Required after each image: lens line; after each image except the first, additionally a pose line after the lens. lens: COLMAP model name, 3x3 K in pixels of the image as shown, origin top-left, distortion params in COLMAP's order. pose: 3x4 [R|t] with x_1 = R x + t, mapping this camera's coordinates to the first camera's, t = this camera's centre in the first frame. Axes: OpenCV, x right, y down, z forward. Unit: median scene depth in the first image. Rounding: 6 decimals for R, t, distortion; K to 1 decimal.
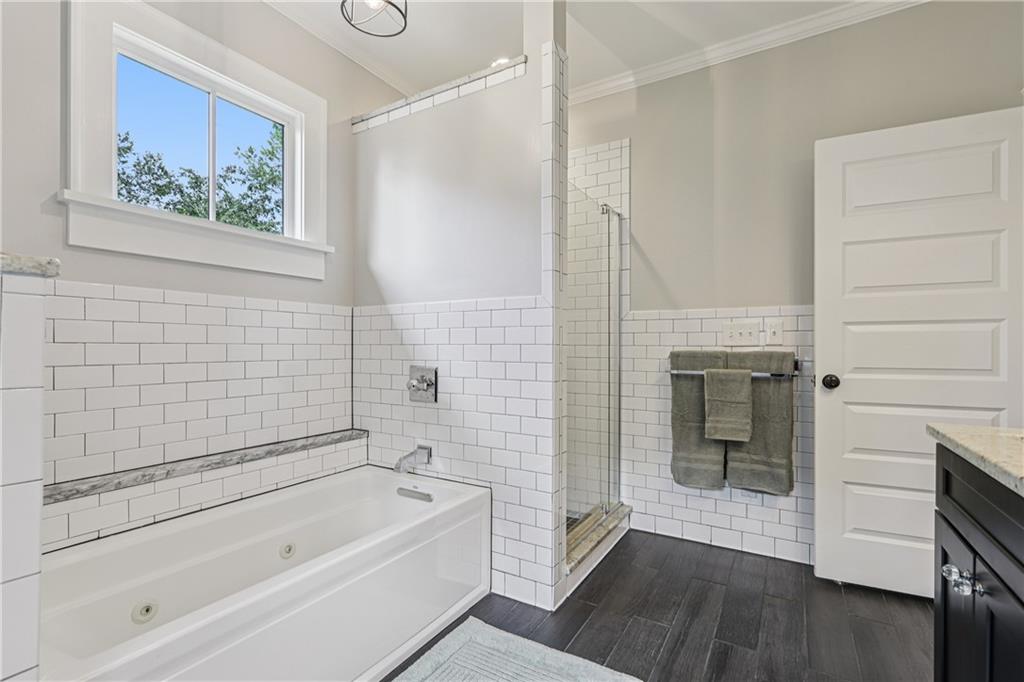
lens RADIAL K [[468.5, 0, 516.5], [0, 468.5, 346.1], [0, 0, 1]] dist [-0.002447, 0.003785]
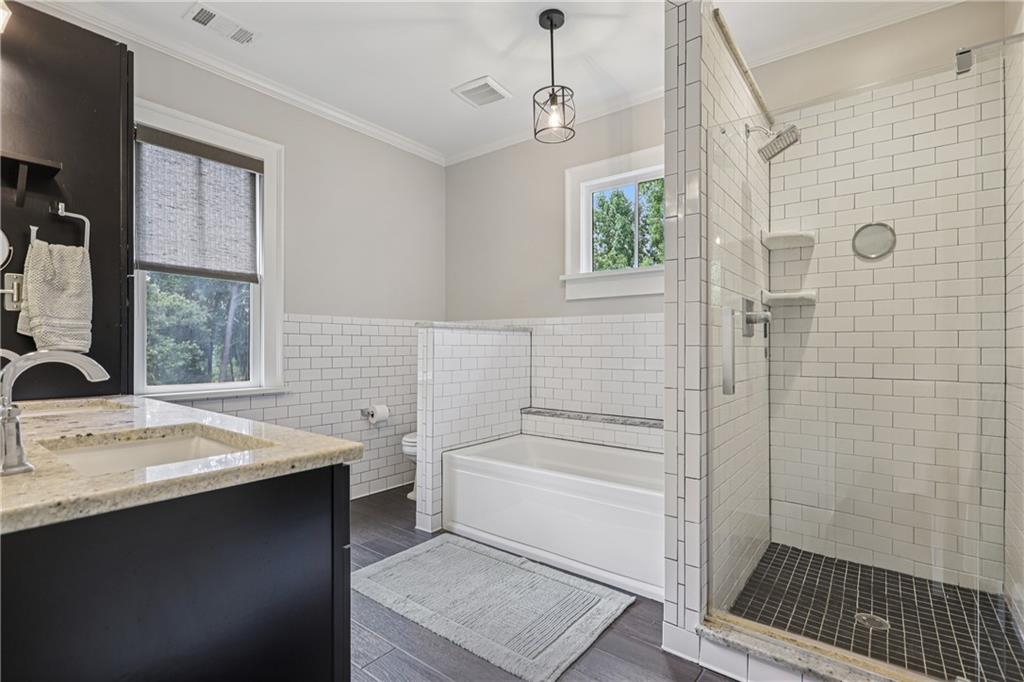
lens RADIAL K [[484.2, 0, 513.1], [0, 484.2, 348.5], [0, 0, 1]] dist [-0.000597, 0.000484]
pose [[-0.124741, 0.009288, -0.992146, 1.216709], [0.006027, 0.999945, 0.008603, -0.017241], [0.992171, -0.004907, -0.124790, 0.997427]]
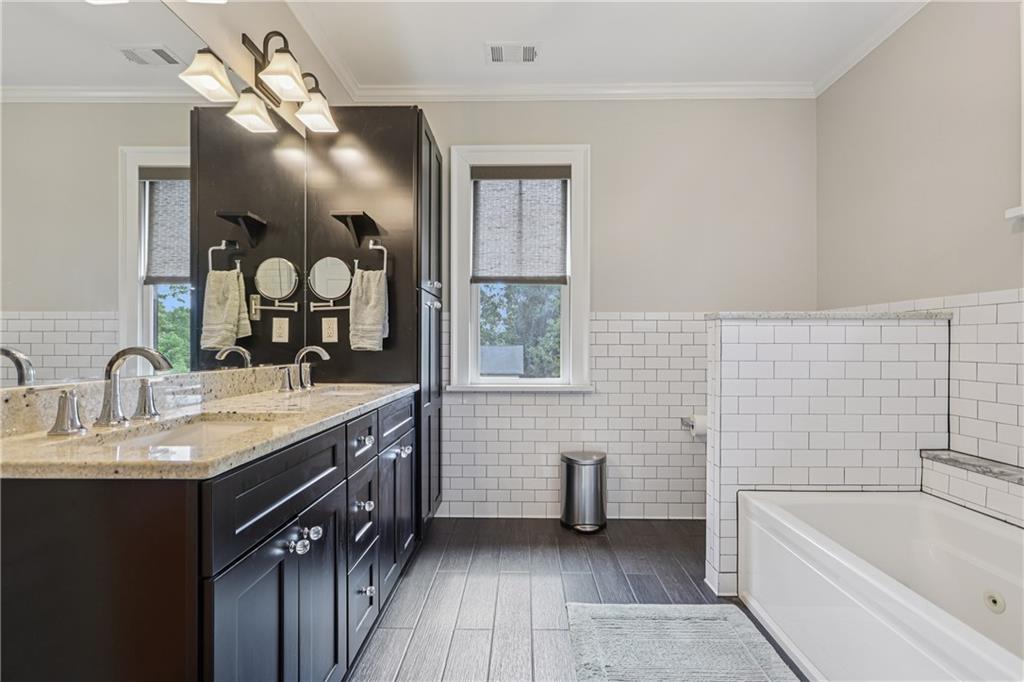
lens RADIAL K [[468.5, 0, 516.5], [0, 468.5, 346.1], [0, 0, 1]] dist [-0.002447, 0.003785]
pose [[-0.867166, 0.005529, -0.497989, 0.628210], [0.007470, 0.999970, -0.001905, -0.010045], [0.497964, -0.005371, -0.867181, 1.301632]]
